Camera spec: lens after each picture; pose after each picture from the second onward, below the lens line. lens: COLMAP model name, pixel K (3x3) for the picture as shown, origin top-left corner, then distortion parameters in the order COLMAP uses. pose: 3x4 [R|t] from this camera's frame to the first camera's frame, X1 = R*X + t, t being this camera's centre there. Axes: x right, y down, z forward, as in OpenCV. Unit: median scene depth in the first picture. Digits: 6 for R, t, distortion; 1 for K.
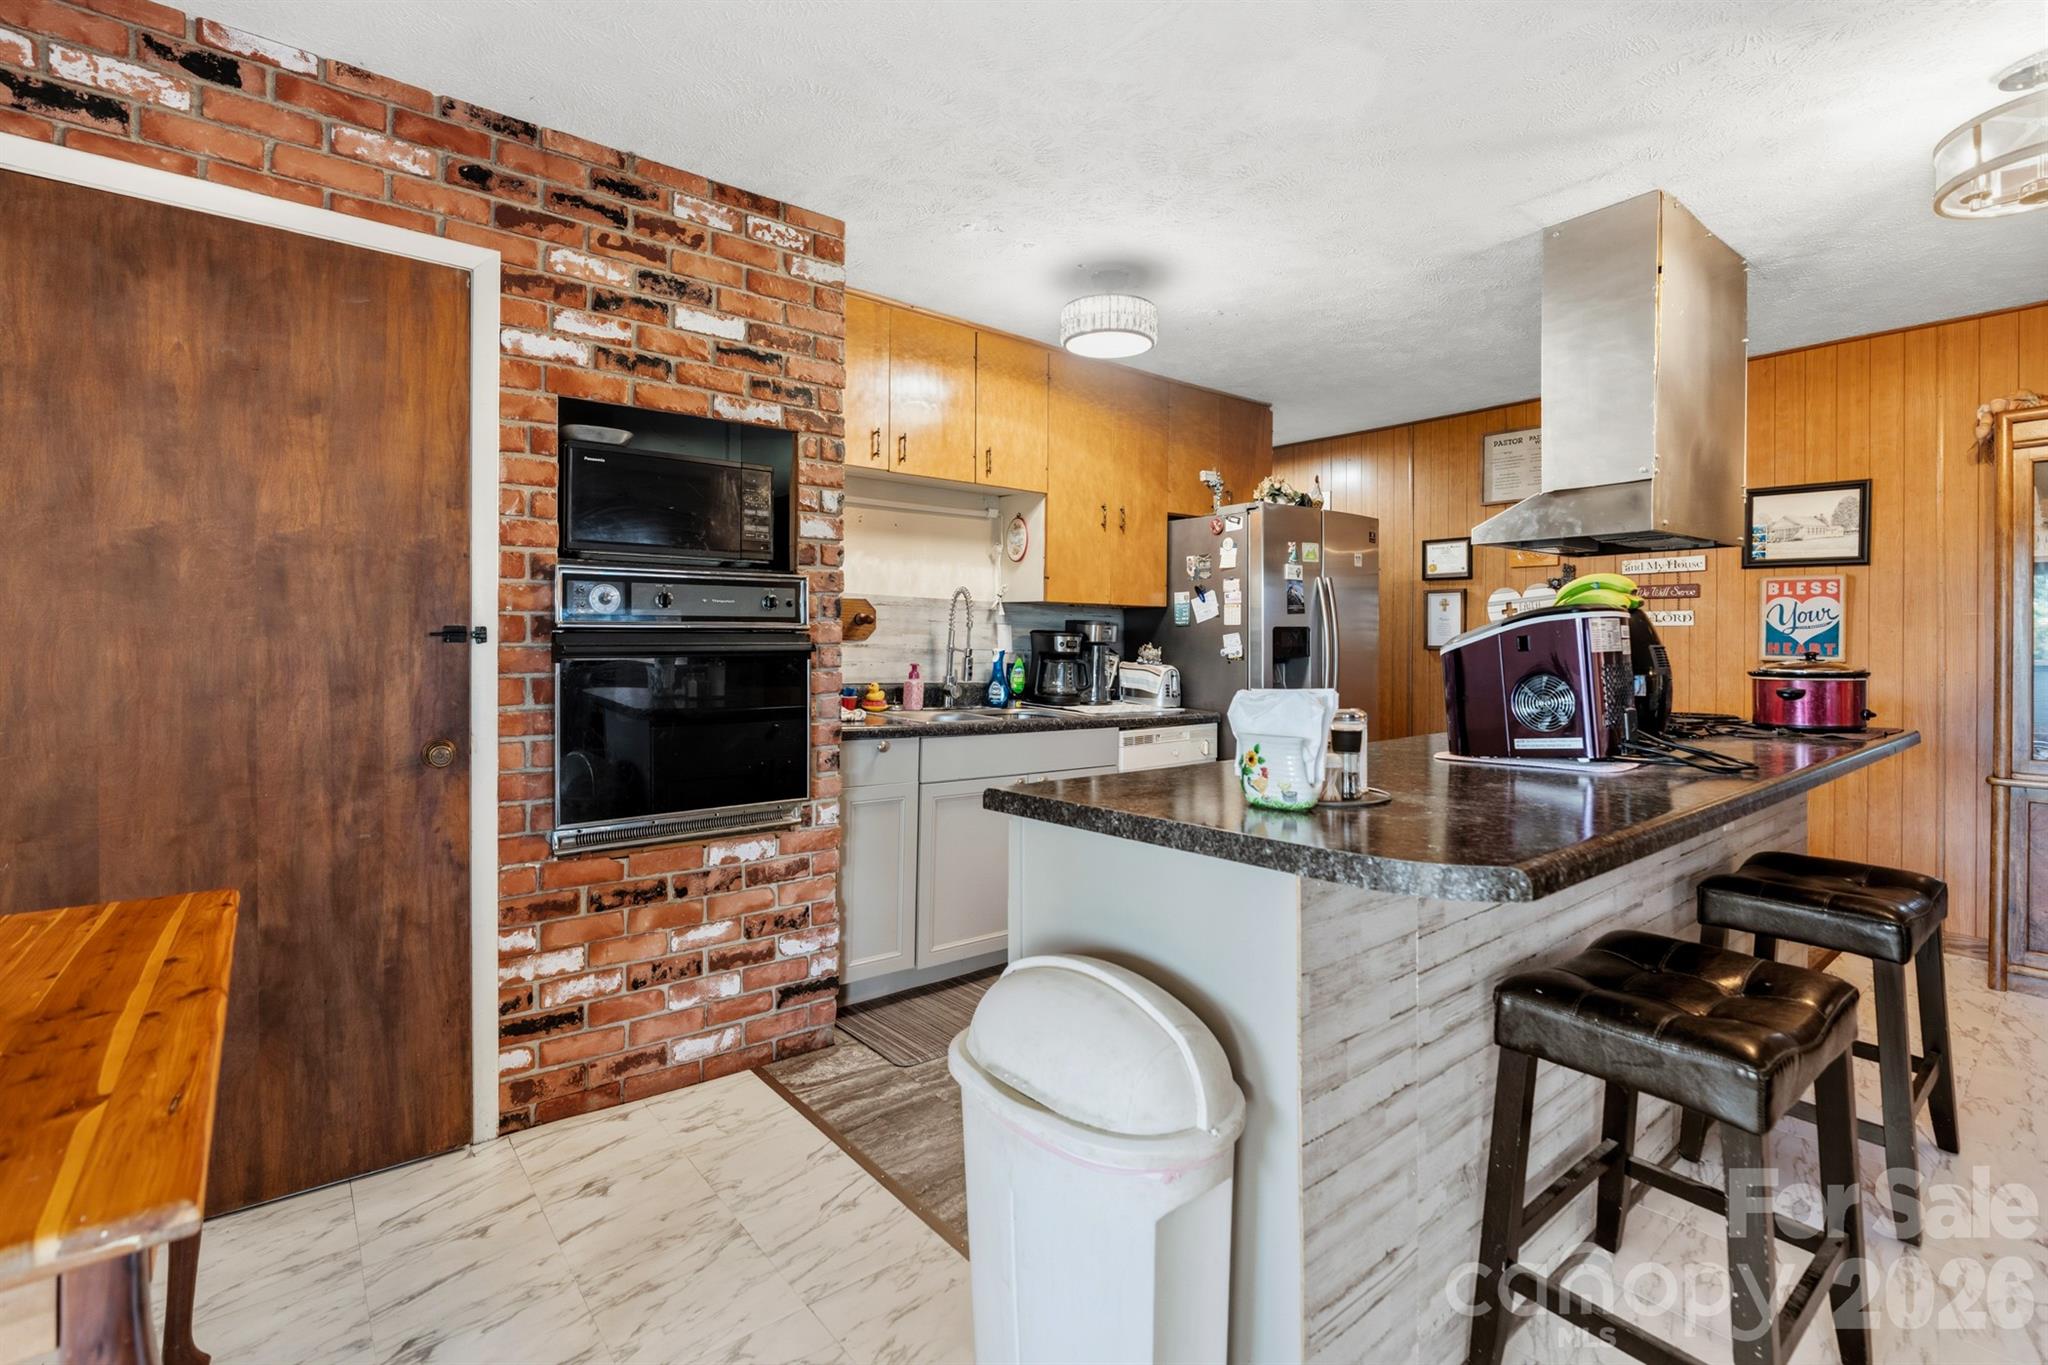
lens RADIAL K [[945.3, 0, 1028.1], [0, 945.3, 643.2], [0, 0, 1]] dist [0.000052, -0.000259]
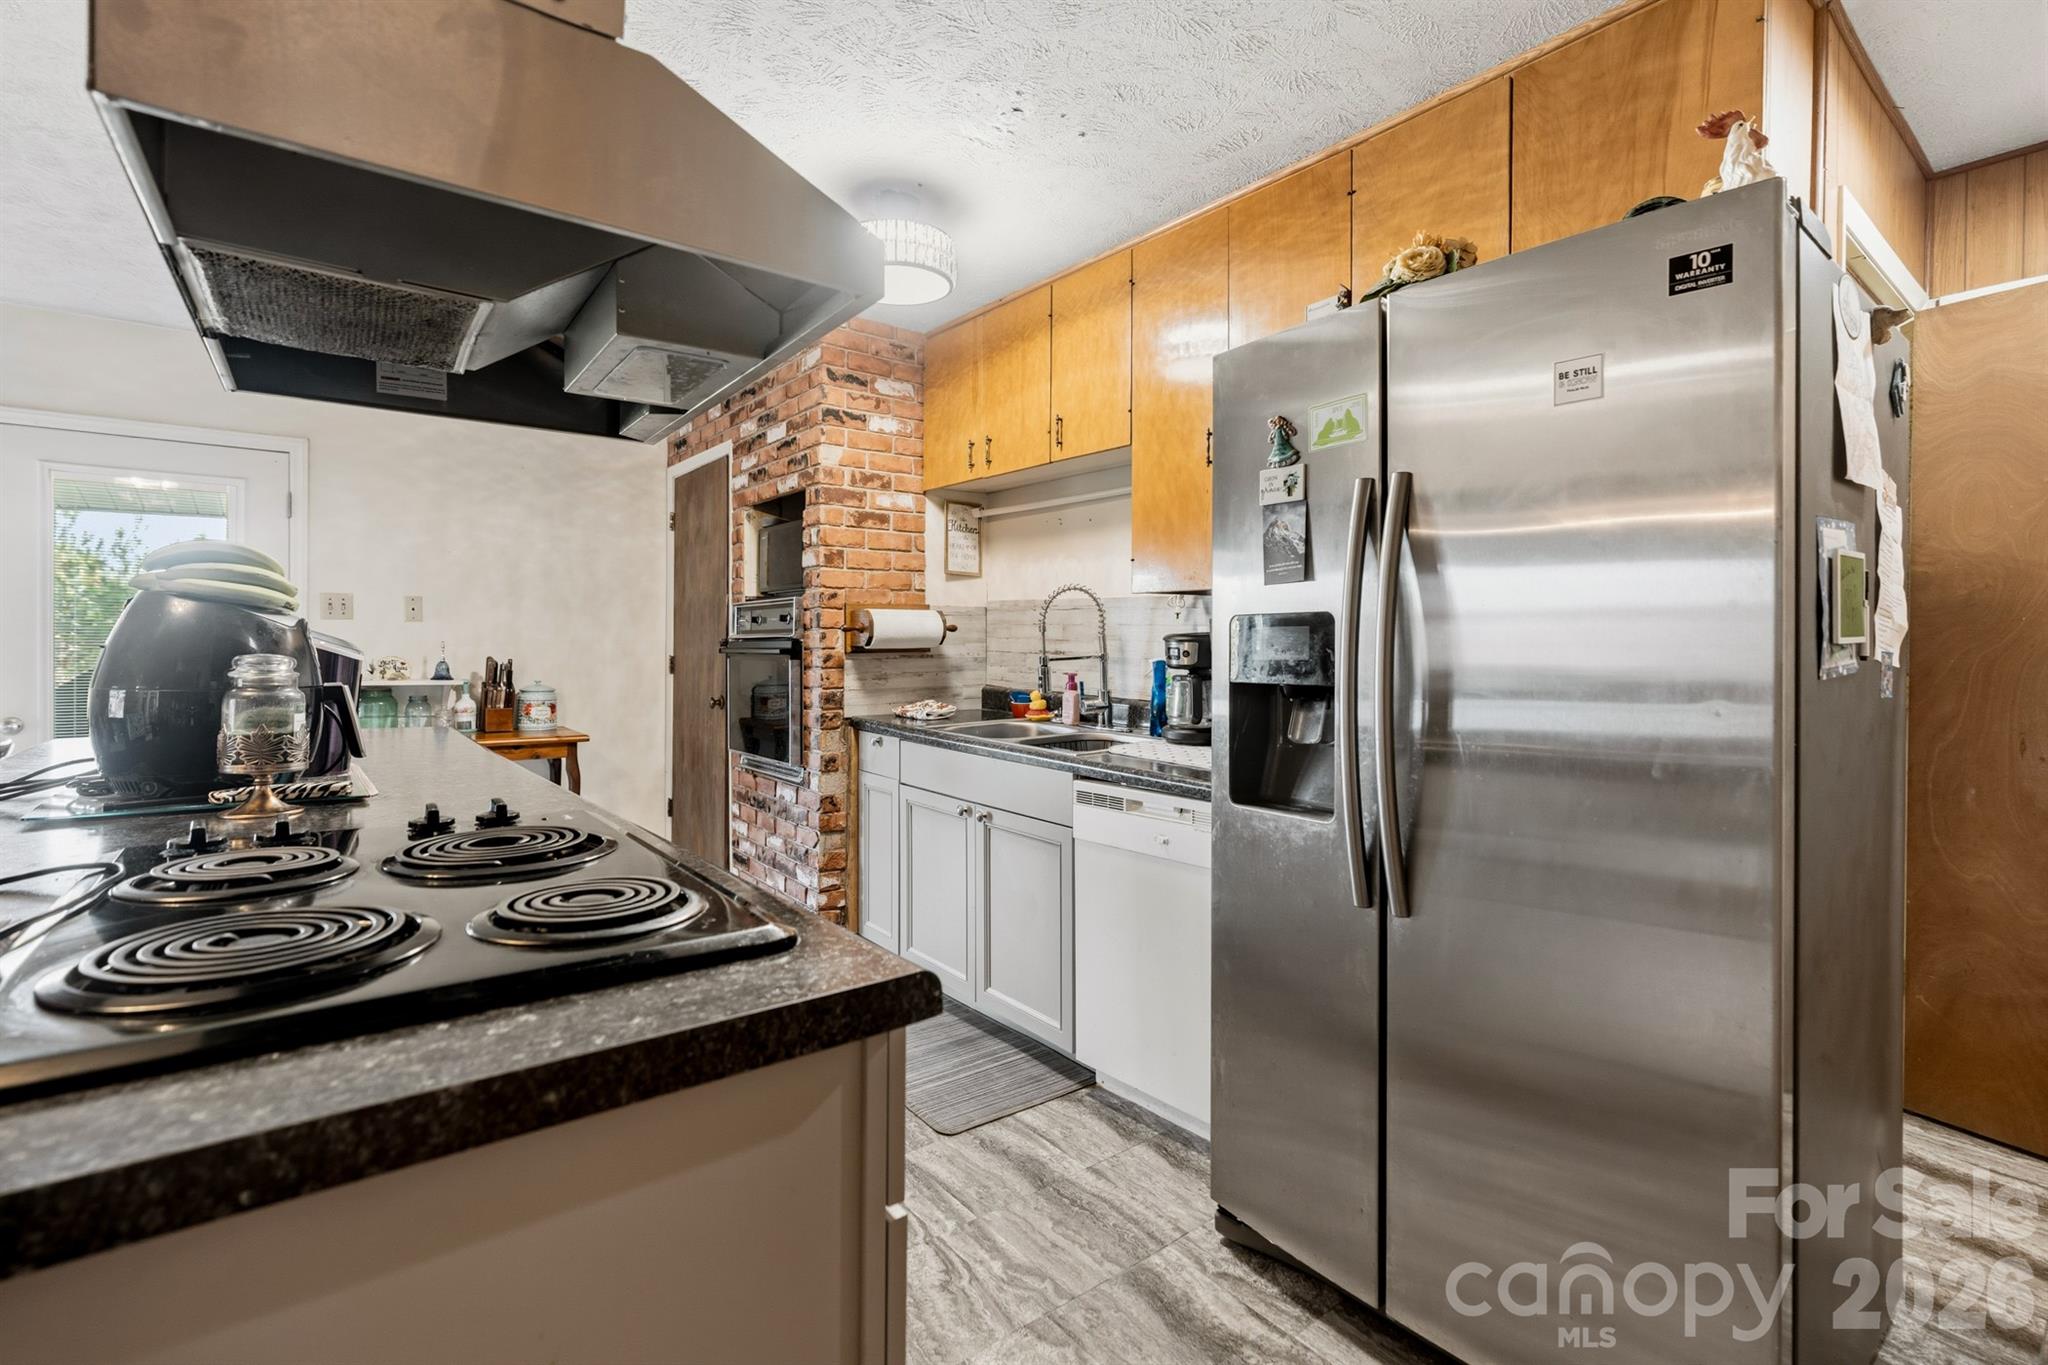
lens RADIAL K [[945.3, 0, 1028.1], [0, 945.3, 643.2], [0, 0, 1]] dist [0.000052, -0.000259]
pose [[-0.028707, -0.002076, -0.999586, 1.119426], [-0.004987, 0.999986, -0.001933, -0.005448], [0.999575, 0.004929, -0.028717, 1.410009]]
